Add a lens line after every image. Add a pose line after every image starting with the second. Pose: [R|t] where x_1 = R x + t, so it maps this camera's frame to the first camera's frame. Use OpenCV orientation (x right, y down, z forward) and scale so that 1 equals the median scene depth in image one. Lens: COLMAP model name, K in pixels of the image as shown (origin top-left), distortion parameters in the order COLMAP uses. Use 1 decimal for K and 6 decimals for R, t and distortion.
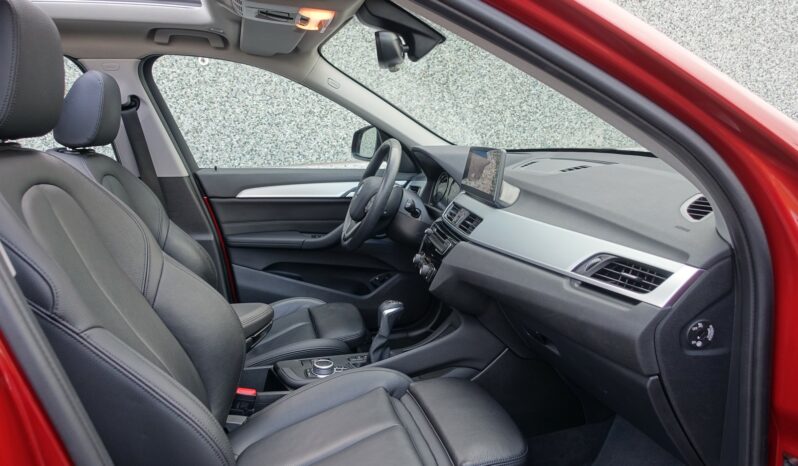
lens RADIAL K [[539.9, 0, 402.0], [0, 539.9, 233.4], [0, 0, 1]] dist [-0.012732, 0.004590]
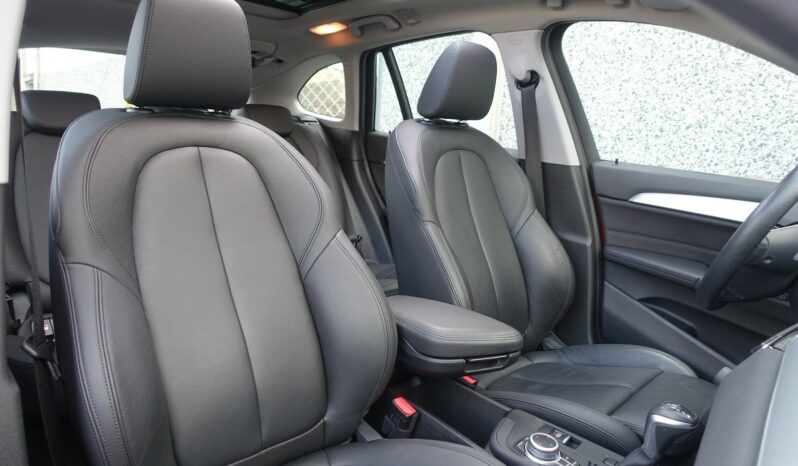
lens RADIAL K [[539.9, 0, 399.1], [0, 539.9, 232.9], [0, 0, 1]] dist [-0.012732, 0.004590]
pose [[0.491899, 0.219268, -0.842589, 0.128111], [-0.224230, 0.967027, 0.120746, -0.026362], [0.841282, 0.129539, 0.524847, 0.197670]]
